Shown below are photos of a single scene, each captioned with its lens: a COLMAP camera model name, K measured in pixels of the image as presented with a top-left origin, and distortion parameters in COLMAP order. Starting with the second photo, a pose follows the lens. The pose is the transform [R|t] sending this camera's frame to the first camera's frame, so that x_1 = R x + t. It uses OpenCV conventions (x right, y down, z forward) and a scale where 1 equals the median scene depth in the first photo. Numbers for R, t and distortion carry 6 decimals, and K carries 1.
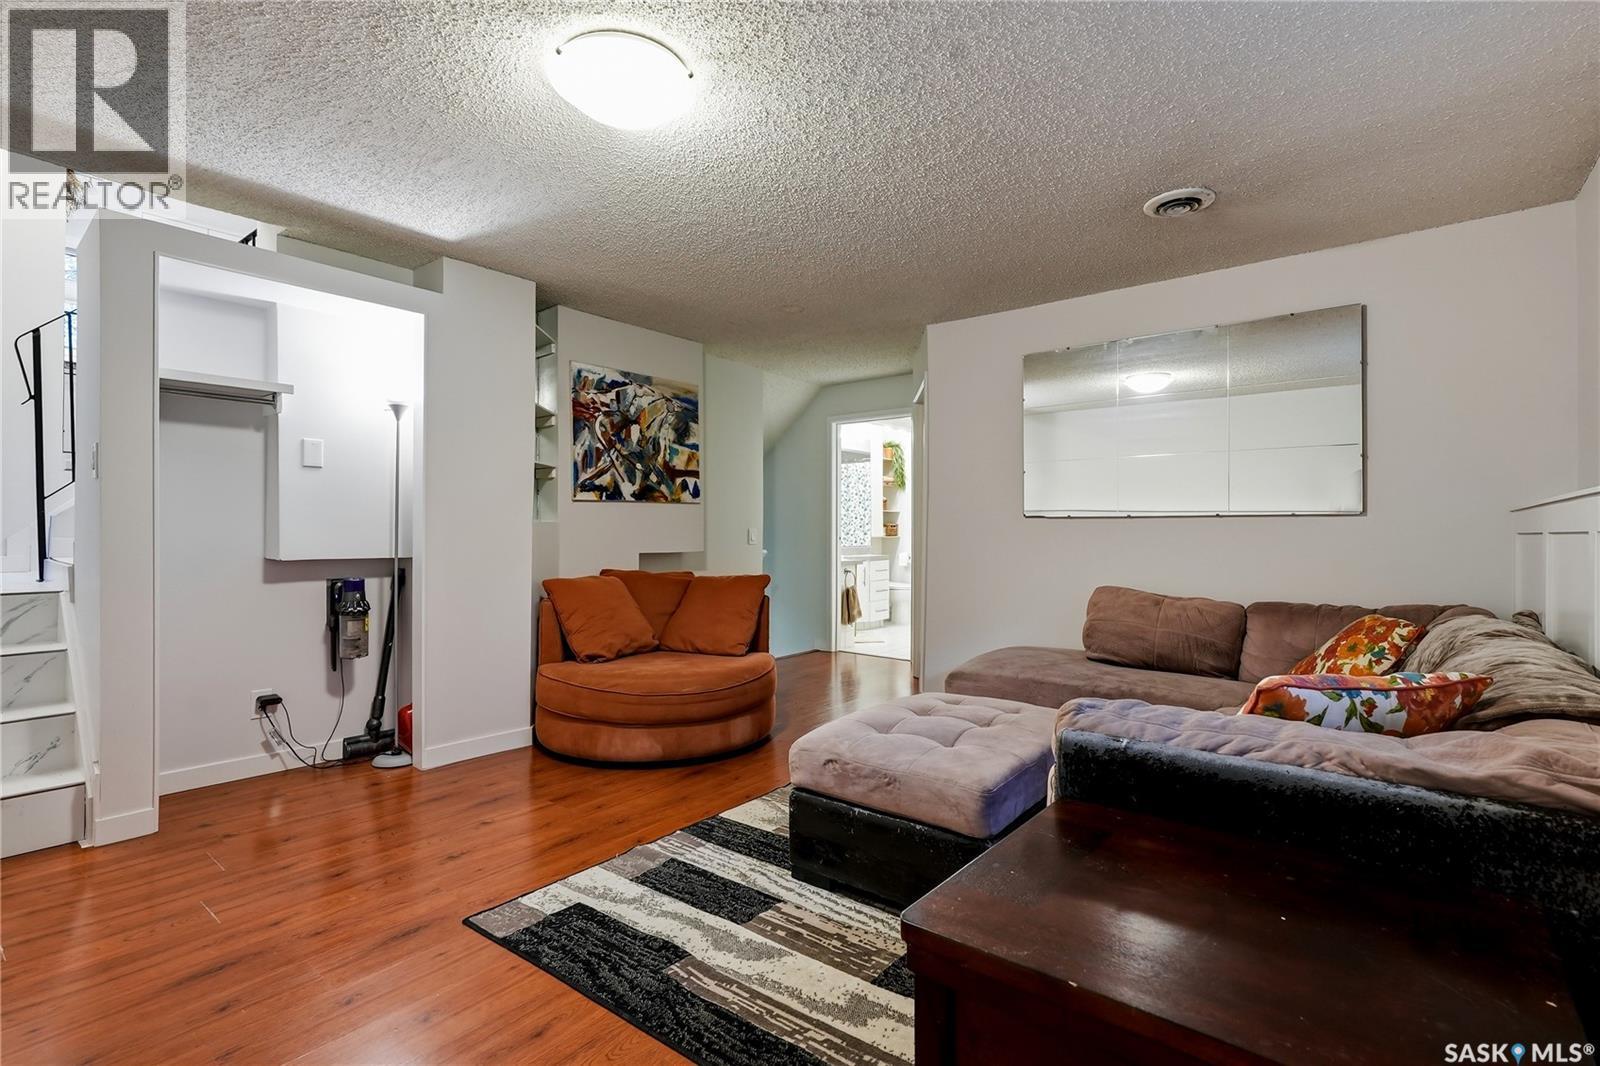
lens RADIAL K [[758.8, 0, 801.7], [0, 758.8, 528.6], [0, 0, 1]] dist [0.001623, 0.000135]
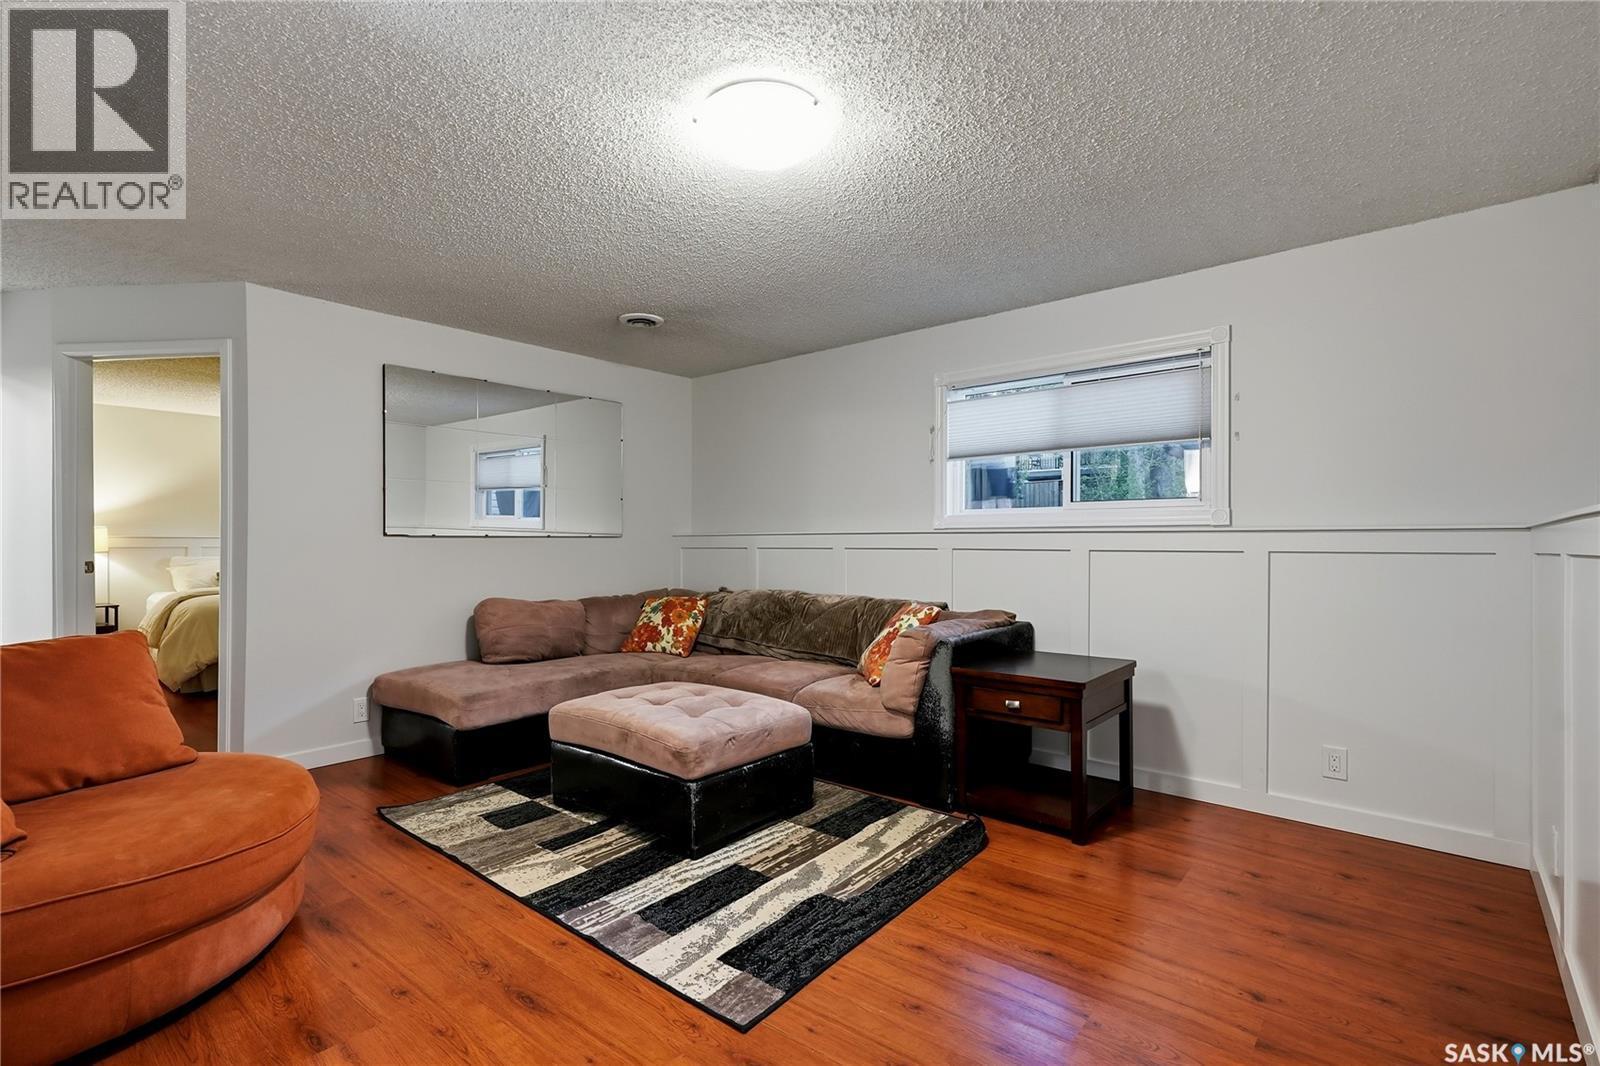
lens RADIAL K [[758.8, 0, 801.4], [0, 758.8, 540.0], [0, 0, 1]] dist [0.001623, 0.000135]
pose [[0.001881, -0.000362, 0.999998, -1.227088], [-0.004190, 0.999991, 0.000370, -0.022164], [-0.999989, -0.004191, 0.001879, 0.899785]]
